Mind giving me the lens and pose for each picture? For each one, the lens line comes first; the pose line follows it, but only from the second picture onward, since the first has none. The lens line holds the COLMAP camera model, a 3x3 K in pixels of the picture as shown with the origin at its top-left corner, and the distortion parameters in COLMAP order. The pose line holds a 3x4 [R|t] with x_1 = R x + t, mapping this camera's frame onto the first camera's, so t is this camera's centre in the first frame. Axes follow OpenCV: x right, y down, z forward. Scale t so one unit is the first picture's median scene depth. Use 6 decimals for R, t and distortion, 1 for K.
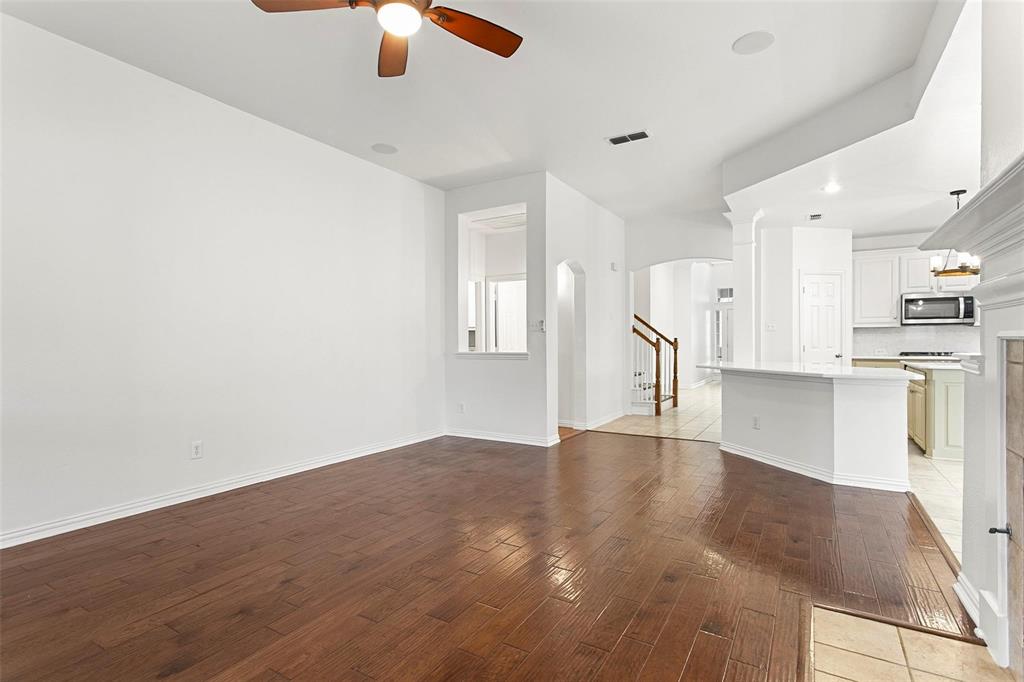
lens RADIAL K [[494.0, 0, 510.7], [0, 494.0, 336.2], [0, 0, 1]] dist [0.002077, 0.000369]
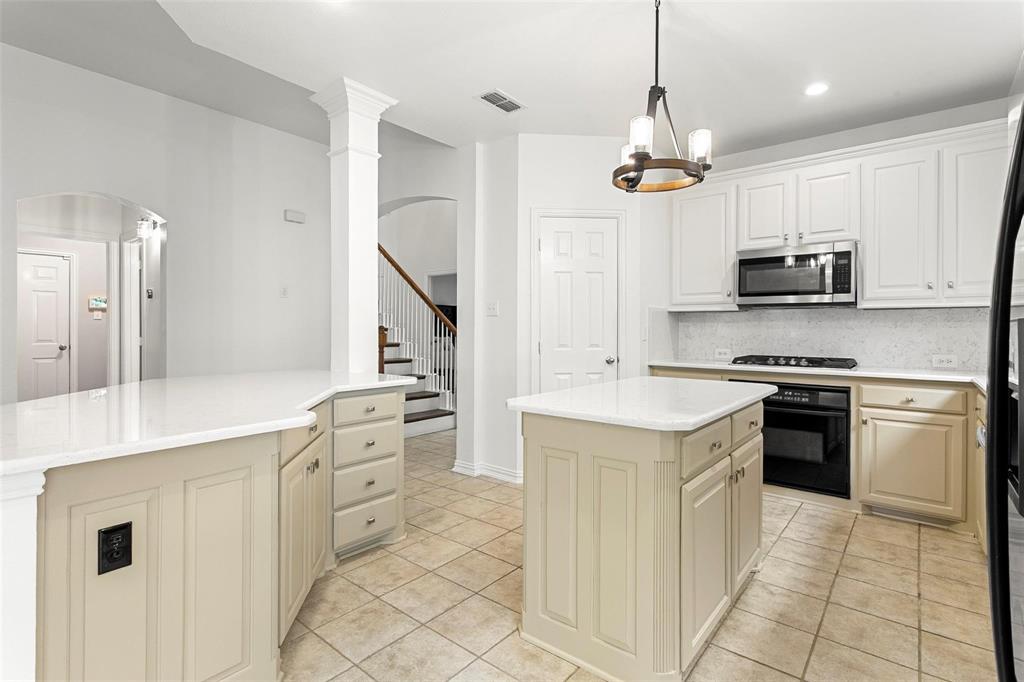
lens RADIAL K [[494.0, 0, 510.7], [0, 494.0, 336.2], [0, 0, 1]] dist [0.002077, 0.000369]
pose [[0.990983, 0.012463, -0.133408, 0.633373], [-0.010823, 0.999857, 0.013009, 0.005887], [0.133551, -0.011448, 0.990976, 0.426710]]
